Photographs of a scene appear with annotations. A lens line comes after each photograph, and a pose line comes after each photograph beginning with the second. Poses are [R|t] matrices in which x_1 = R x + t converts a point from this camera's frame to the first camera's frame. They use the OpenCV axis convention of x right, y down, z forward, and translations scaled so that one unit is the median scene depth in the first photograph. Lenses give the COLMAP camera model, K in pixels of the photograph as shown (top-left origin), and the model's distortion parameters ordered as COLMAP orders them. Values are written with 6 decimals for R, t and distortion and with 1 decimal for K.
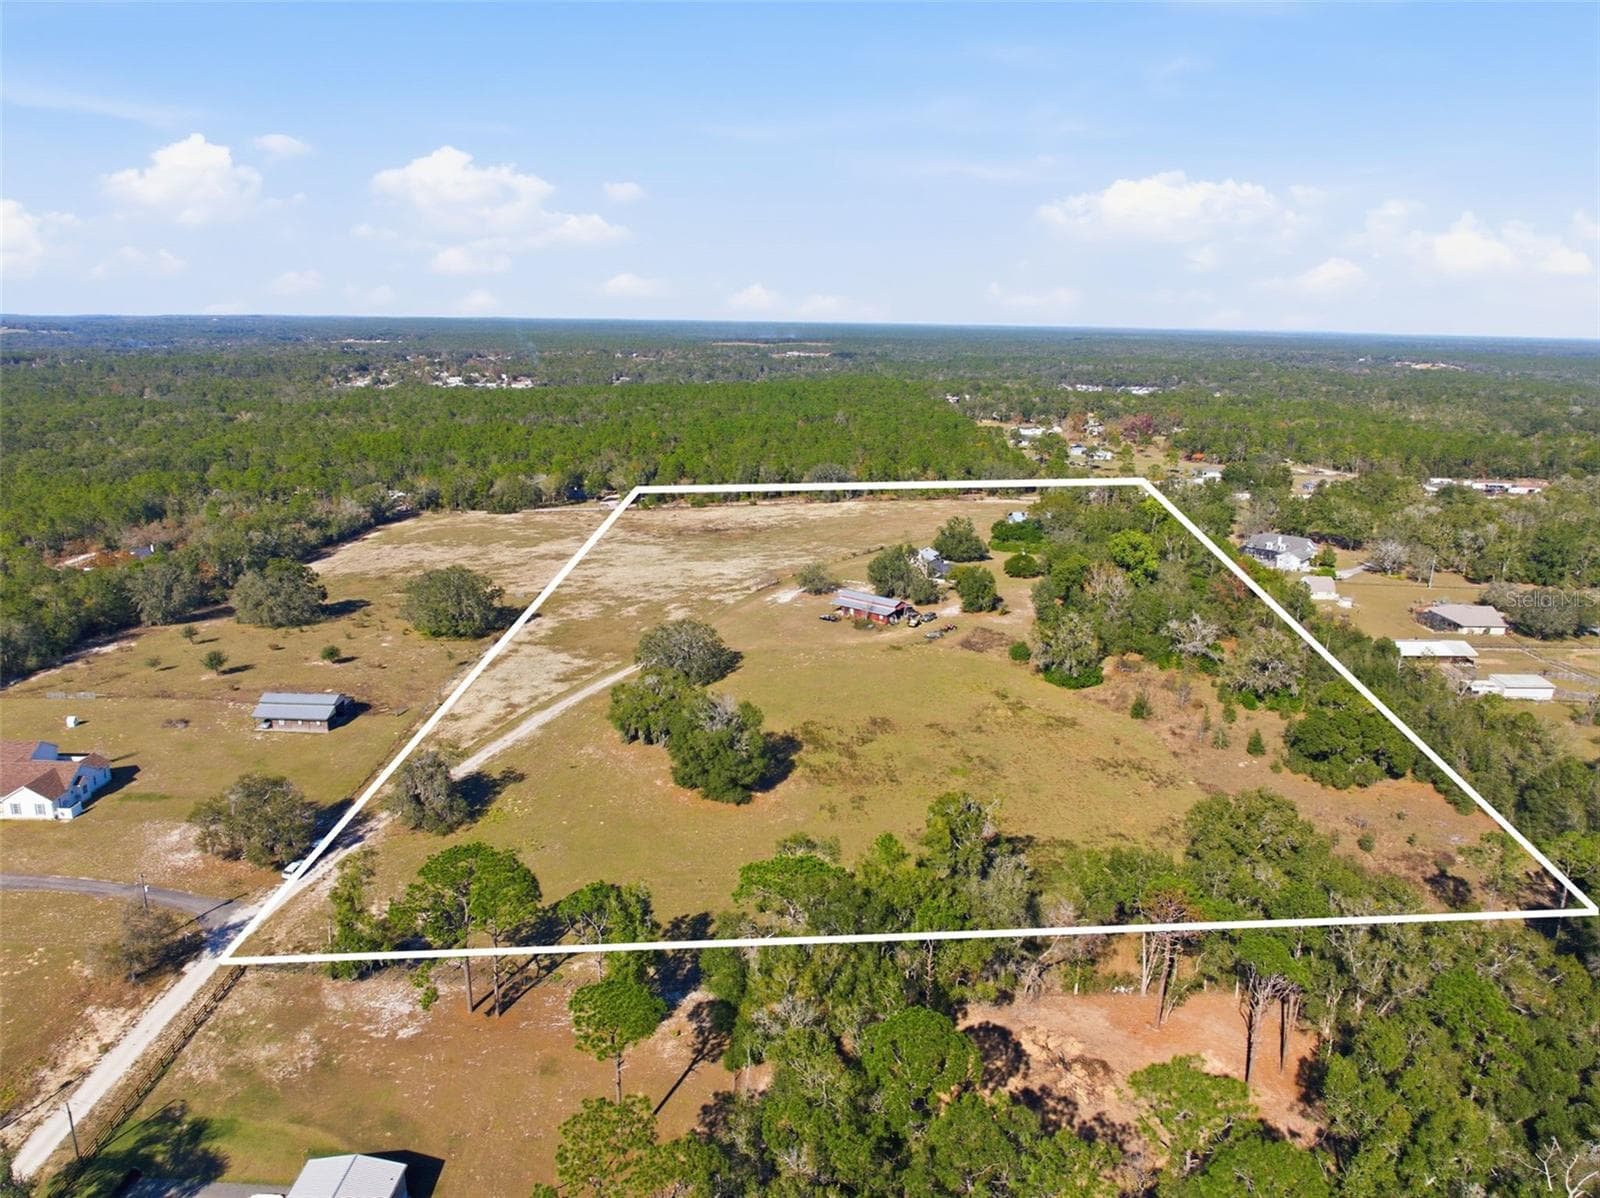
lens RADIAL K [[1128.3, 0, 800.0], [0, 1128.3, 599.0], [0, 0, 1]] dist [-0.039537, 0.000830]
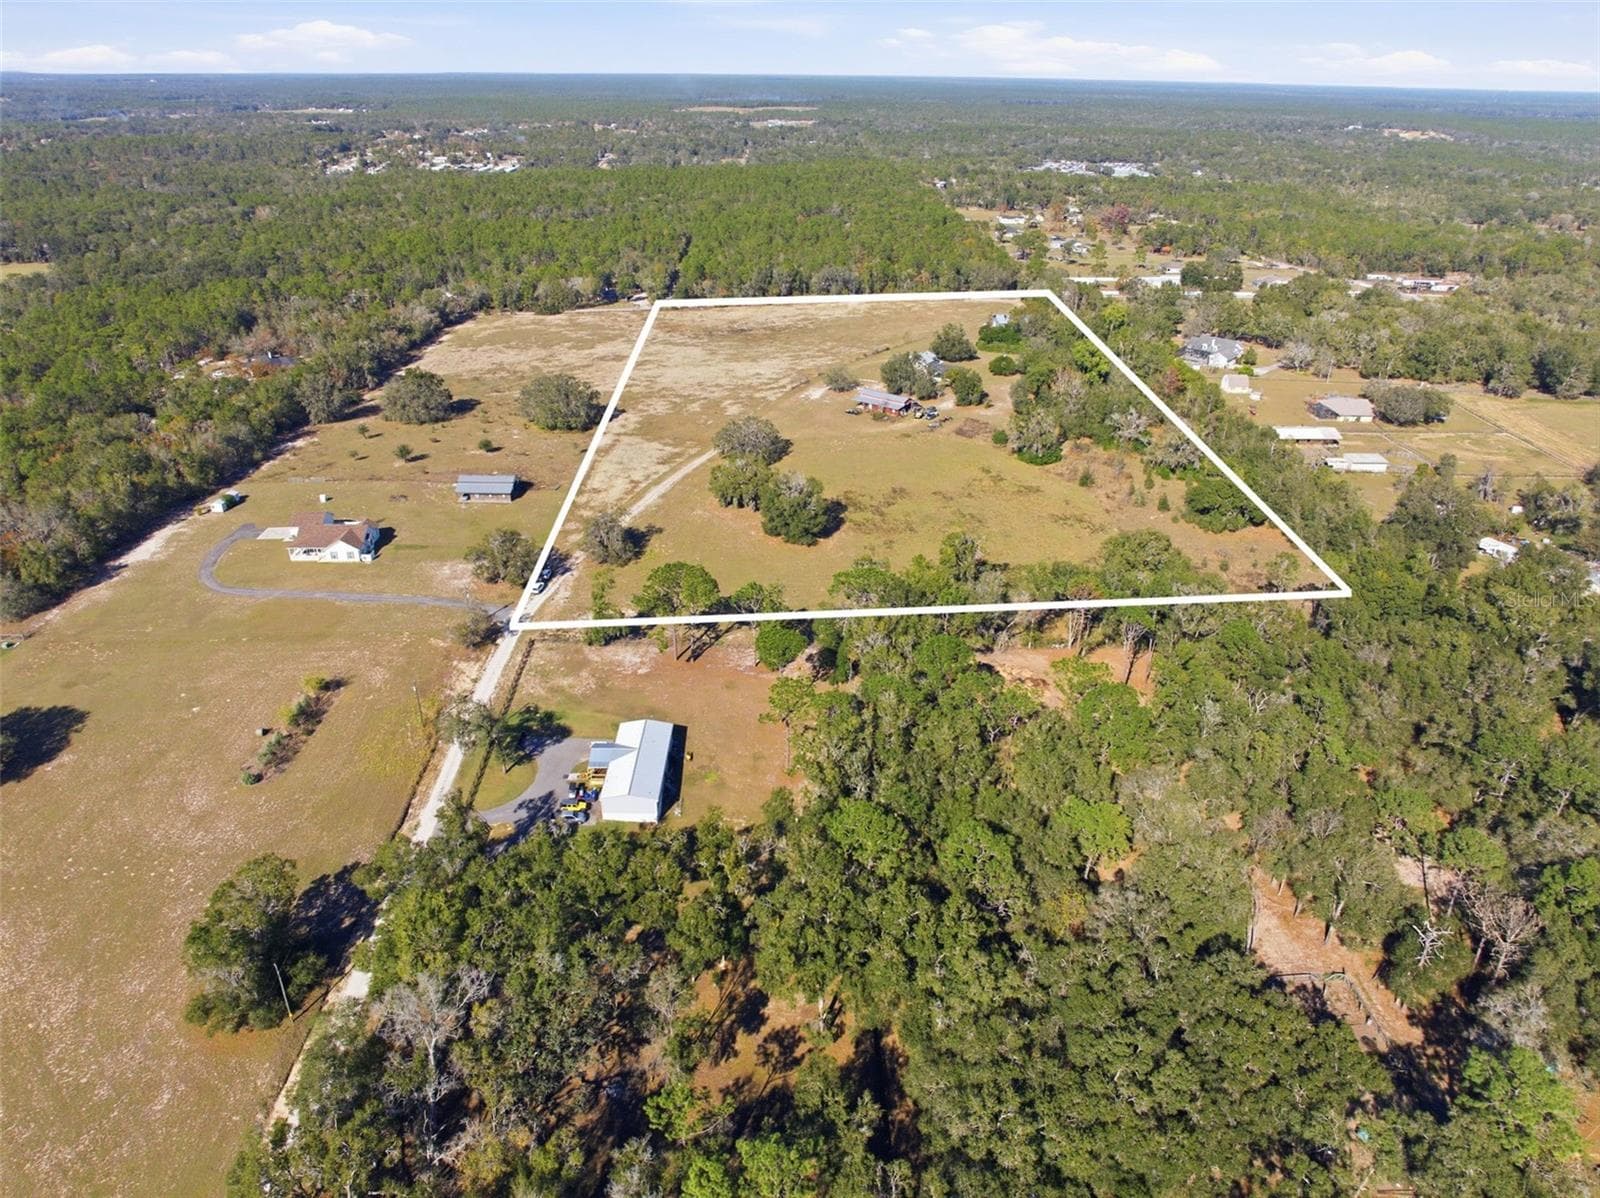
lens RADIAL K [[1123.0, 0, 800.0], [0, 1123.0, 599.0], [0, 0, 1]] dist [-0.031934, -0.002729]
pose [[0.999764, -0.012705, 0.017618, -0.062565], [0.008987, 0.980366, 0.196982, -0.027311], [-0.019775, -0.196778, 0.980249, -0.309083]]
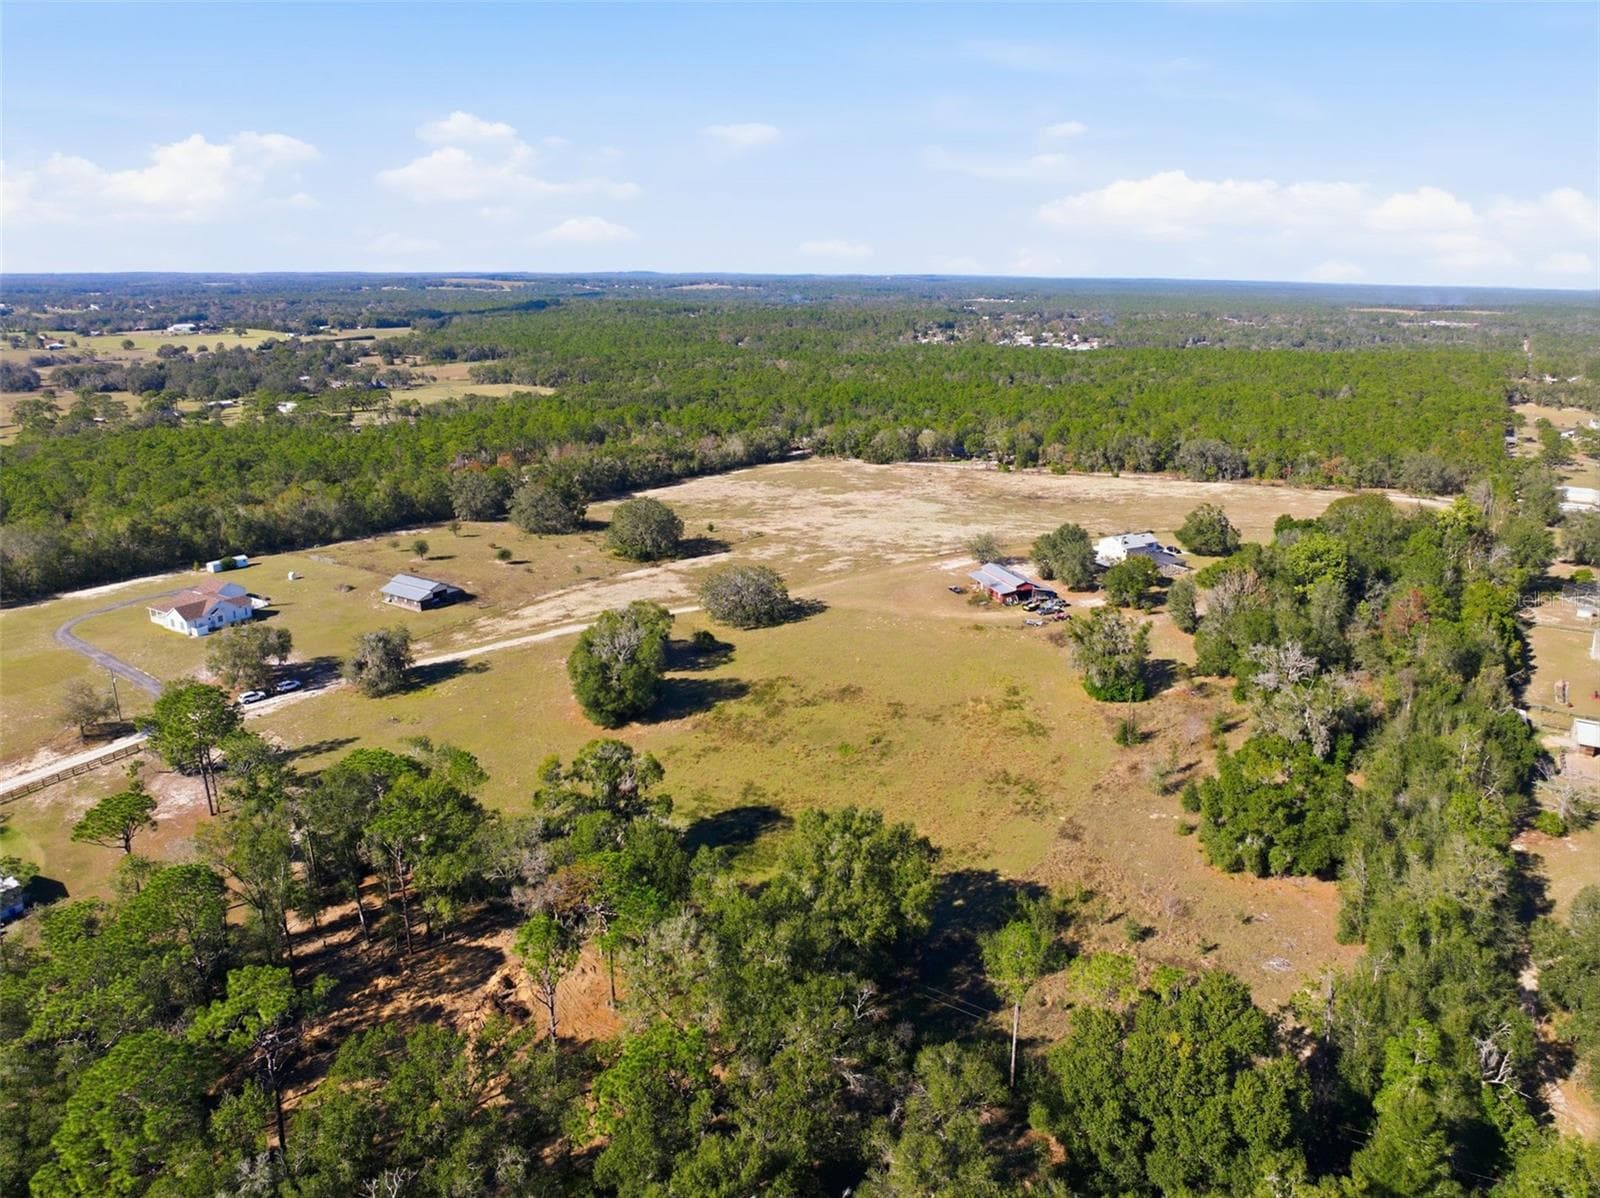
lens RADIAL K [[1123.0, 0, 800.0], [0, 1123.0, 599.0], [0, 0, 1]] dist [-0.031934, -0.002729]
pose [[0.847747, 0.144851, -0.510238, 0.419828], [-0.127634, 0.989430, 0.068829, -0.025107], [0.514814, 0.006774, 0.857275, 0.115918]]
